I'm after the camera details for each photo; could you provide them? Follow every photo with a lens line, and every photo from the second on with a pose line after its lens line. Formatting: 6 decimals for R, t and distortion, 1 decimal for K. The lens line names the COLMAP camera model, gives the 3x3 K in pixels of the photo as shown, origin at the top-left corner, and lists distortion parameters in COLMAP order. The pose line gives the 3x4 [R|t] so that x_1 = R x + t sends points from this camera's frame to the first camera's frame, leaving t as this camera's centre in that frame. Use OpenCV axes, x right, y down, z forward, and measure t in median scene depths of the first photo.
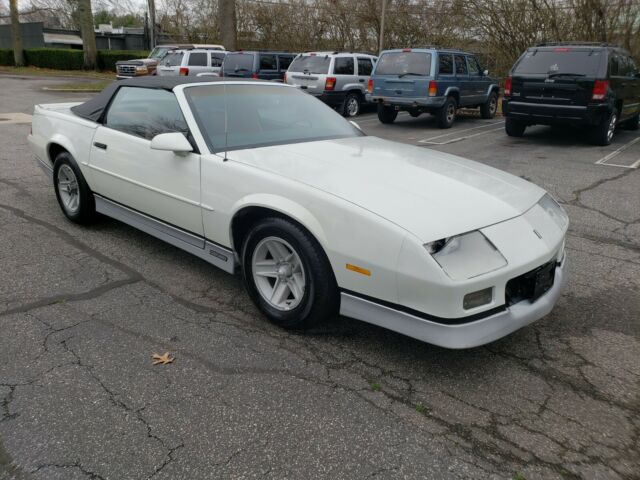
lens RADIAL K [[500.7, 0, 317.8], [0, 500.7, 238.7], [0, 0, 1]] dist [0.005255, 0.013533]
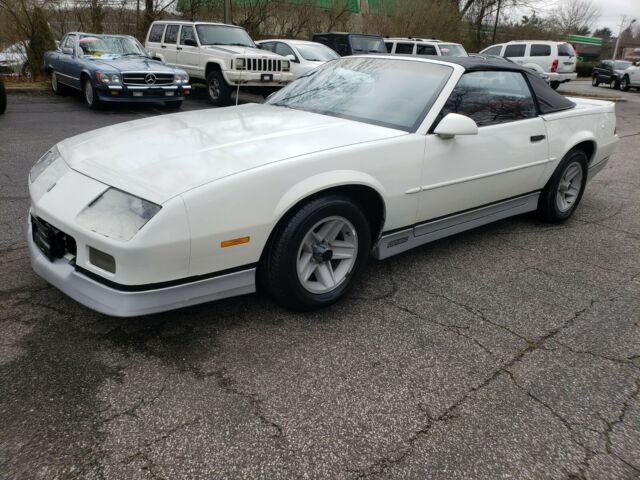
lens RADIAL K [[495.9, 0, 316.3], [0, 495.9, 240.0], [0, 0, 1]] dist [0.007194, 0.003542]
pose [[-0.139227, 0.305637, -0.941914, 0.869199], [-0.356817, 0.871800, 0.335628, -0.279492], [0.923741, 0.382820, -0.012322, 1.032577]]
